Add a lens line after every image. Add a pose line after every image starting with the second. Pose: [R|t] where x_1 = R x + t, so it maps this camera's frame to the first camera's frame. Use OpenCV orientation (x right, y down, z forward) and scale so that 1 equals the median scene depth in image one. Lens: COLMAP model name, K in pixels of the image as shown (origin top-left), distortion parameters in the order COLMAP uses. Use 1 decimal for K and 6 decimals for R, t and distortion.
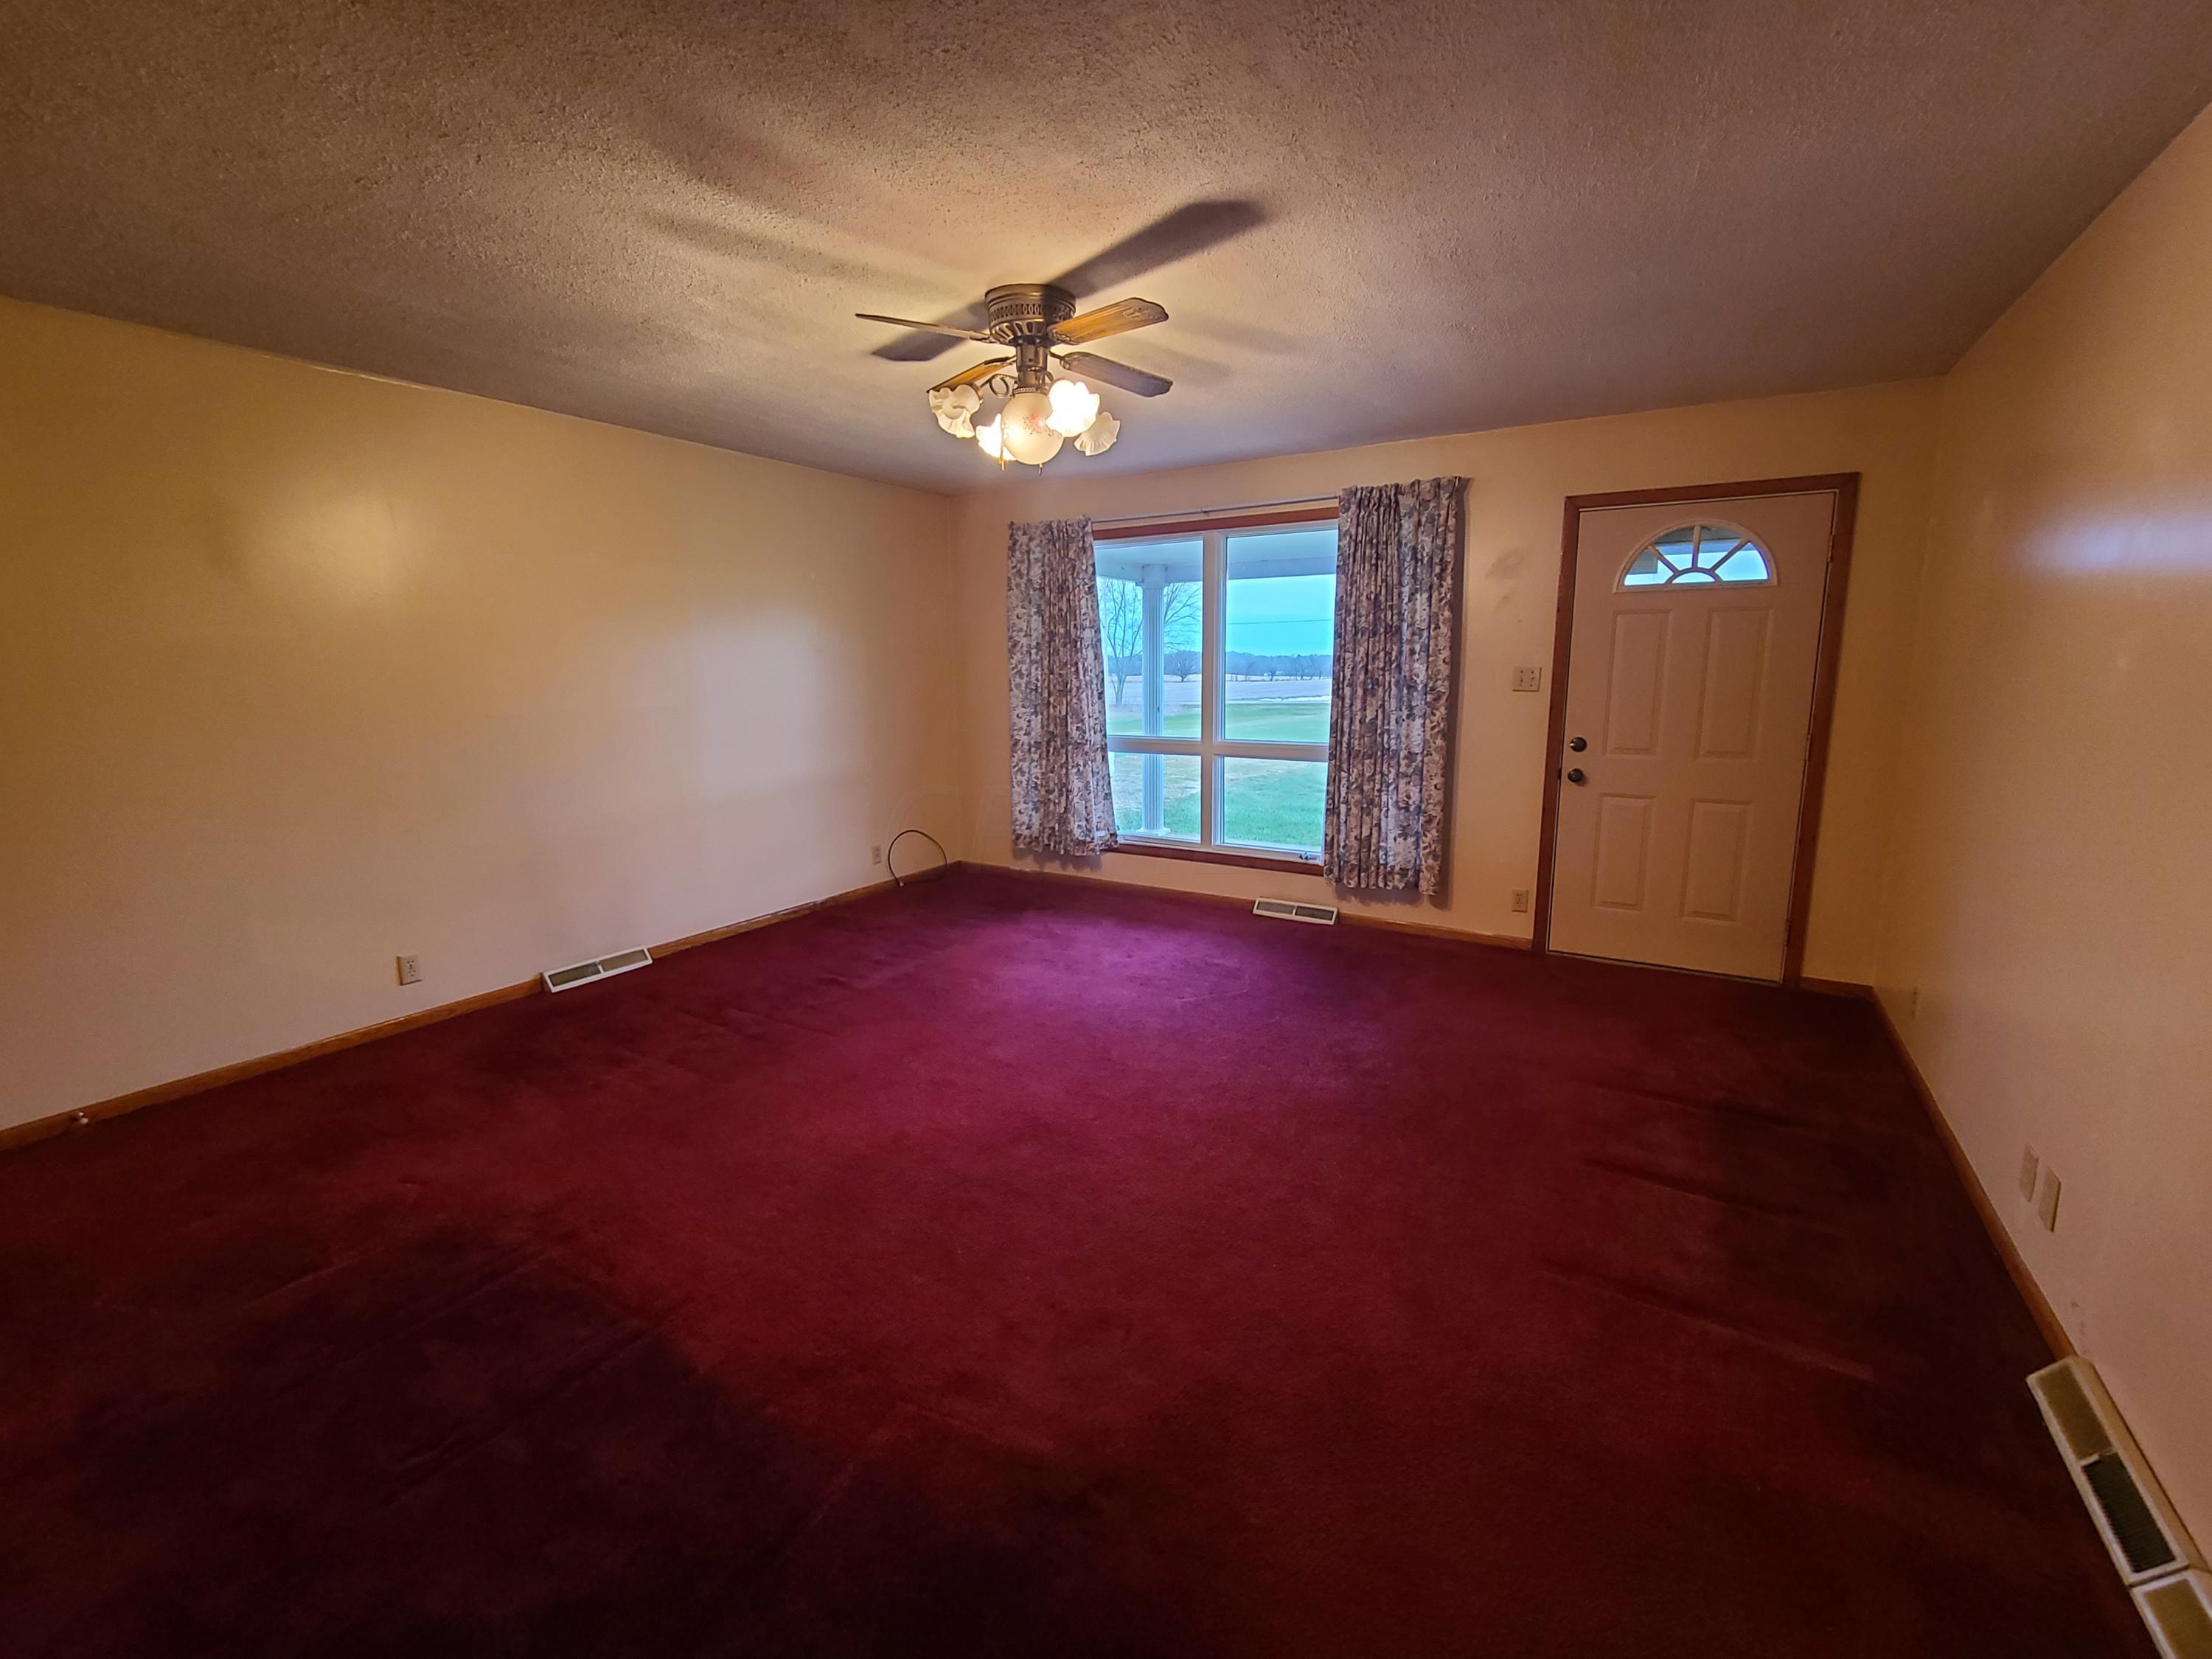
lens RADIAL K [[921.5, 0, 1119.1], [0, 921.5, 822.6], [0, 0, 1]] dist [0.003162, -0.002693]
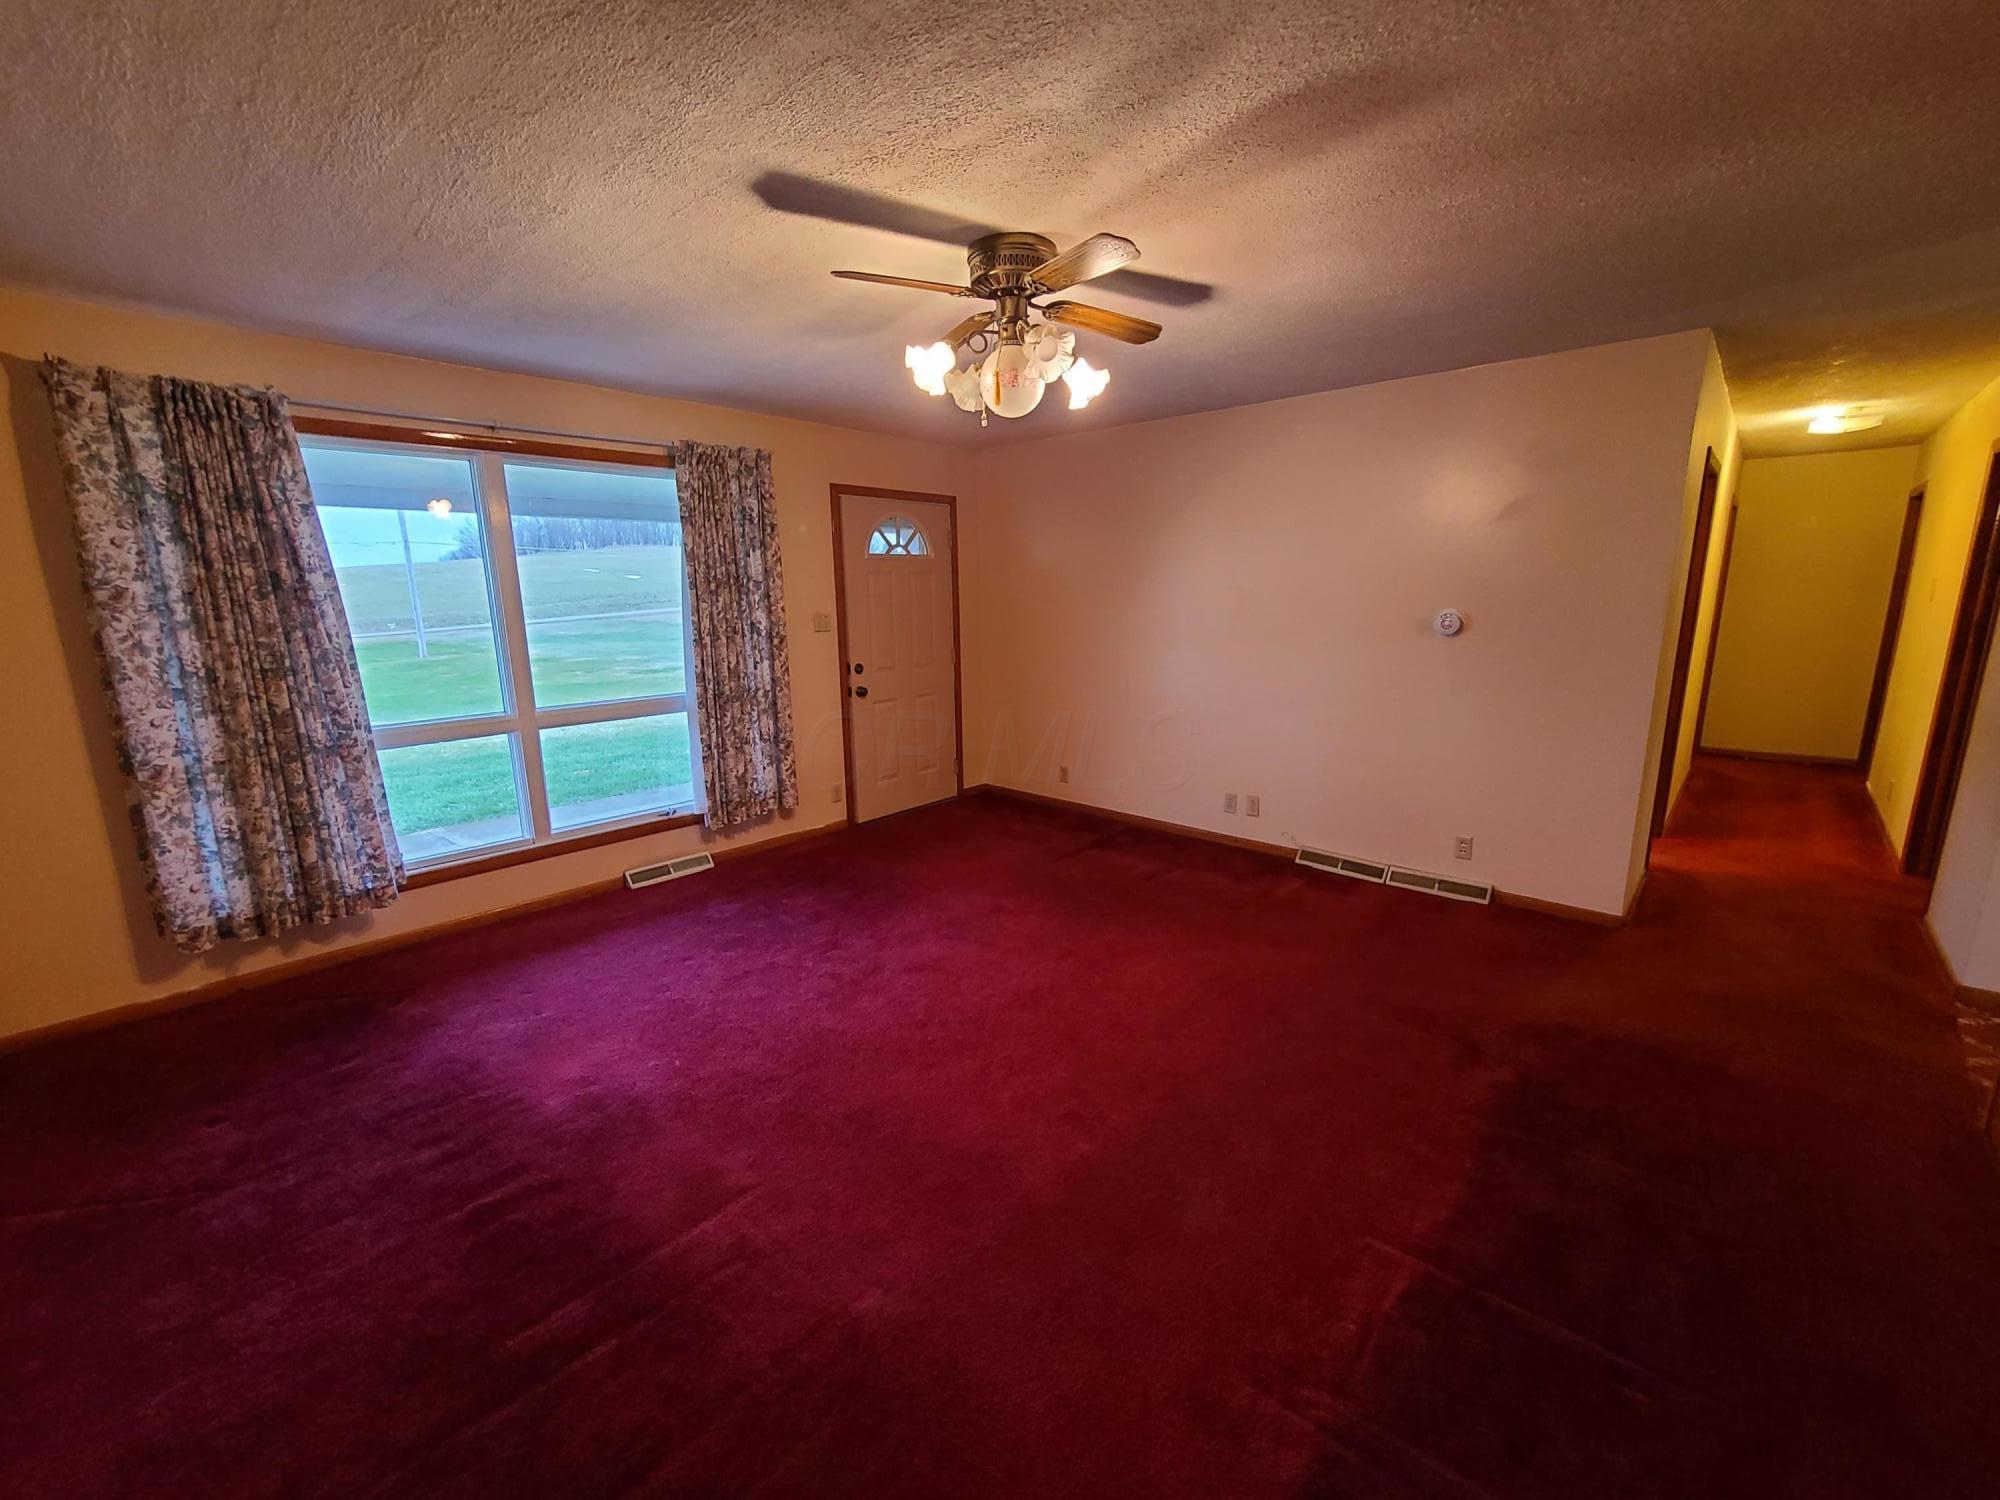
lens RADIAL K [[821.4, 0, 983.4], [0, 821.4, 761.5], [0, 0, 1]] dist [0.002522, 0.000193]
pose [[0.209294, -0.194822, 0.958249, -0.600599], [0.184401, 0.970233, 0.156983, -0.098634], [-0.960308, 0.143846, 0.238990, 0.504562]]
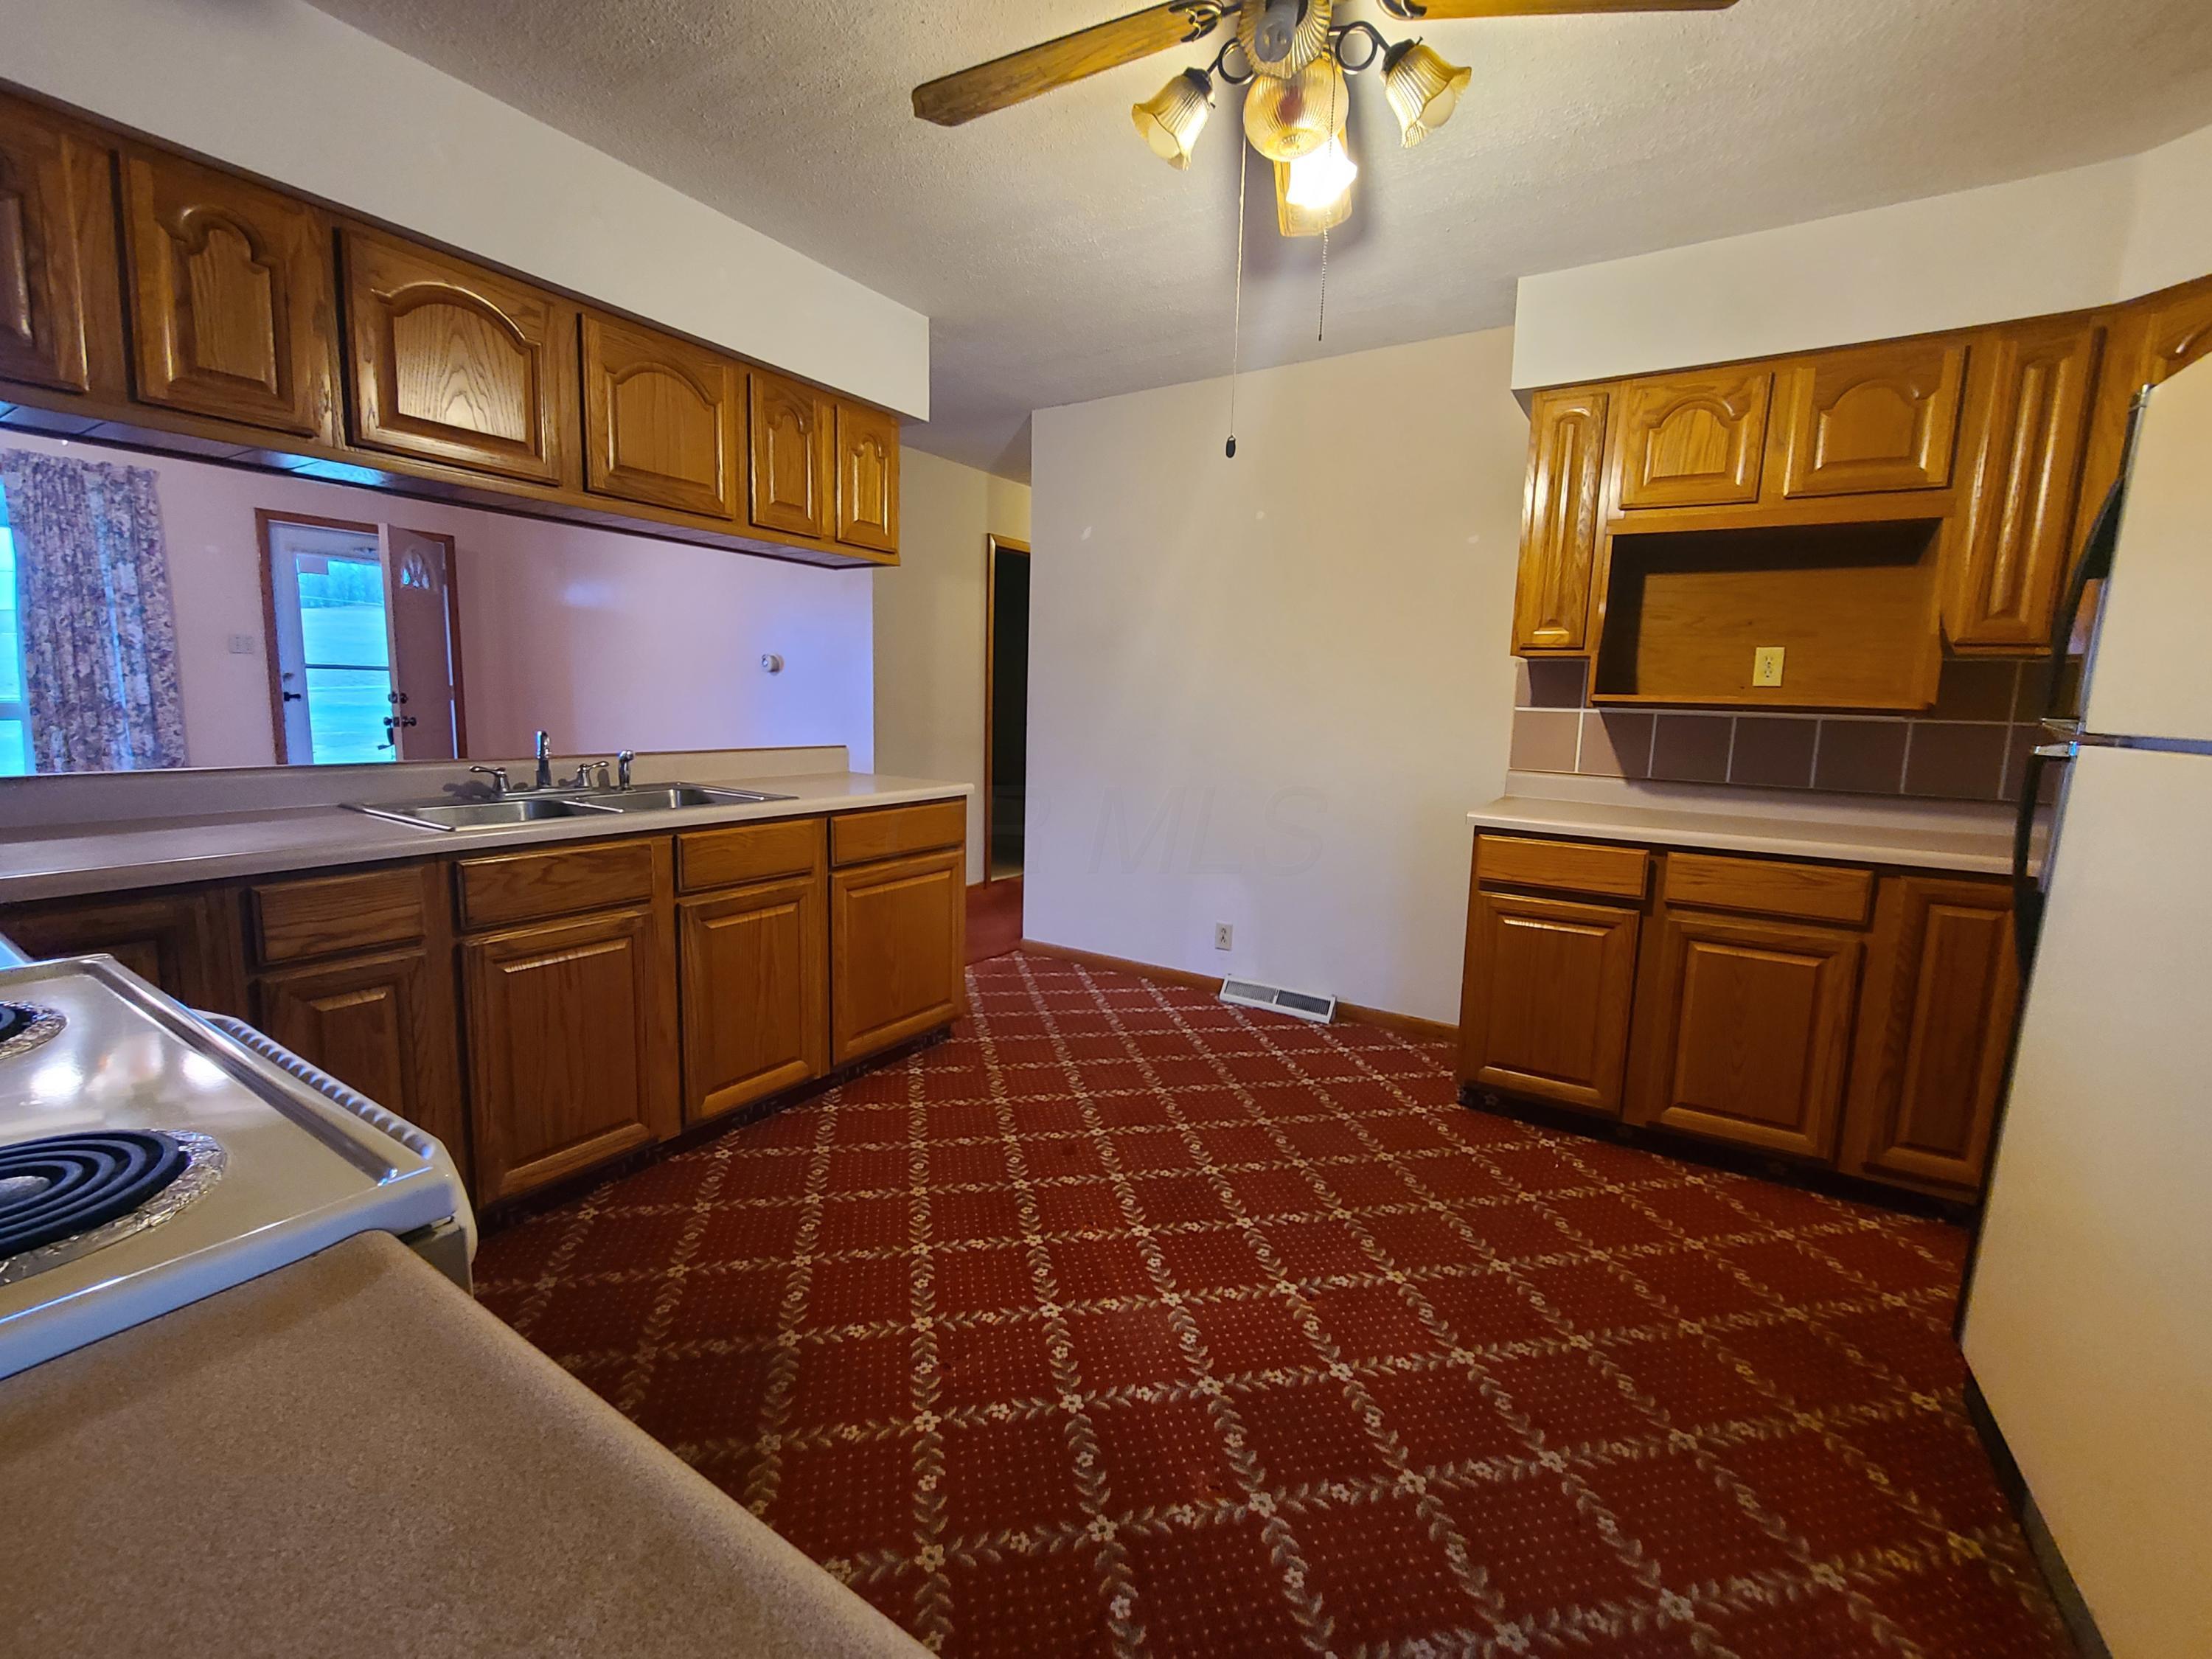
lens RADIAL K [[921.0, 0, 1117.7], [0, 921.0, 815.5], [0, 0, 1]] dist [0.000376, -0.003304]
pose [[0.009760, -0.129384, 0.991546, -0.784604], [0.140693, 0.981907, 0.126742, 0.082005], [-0.990005, 0.138267, 0.027787, -0.190716]]
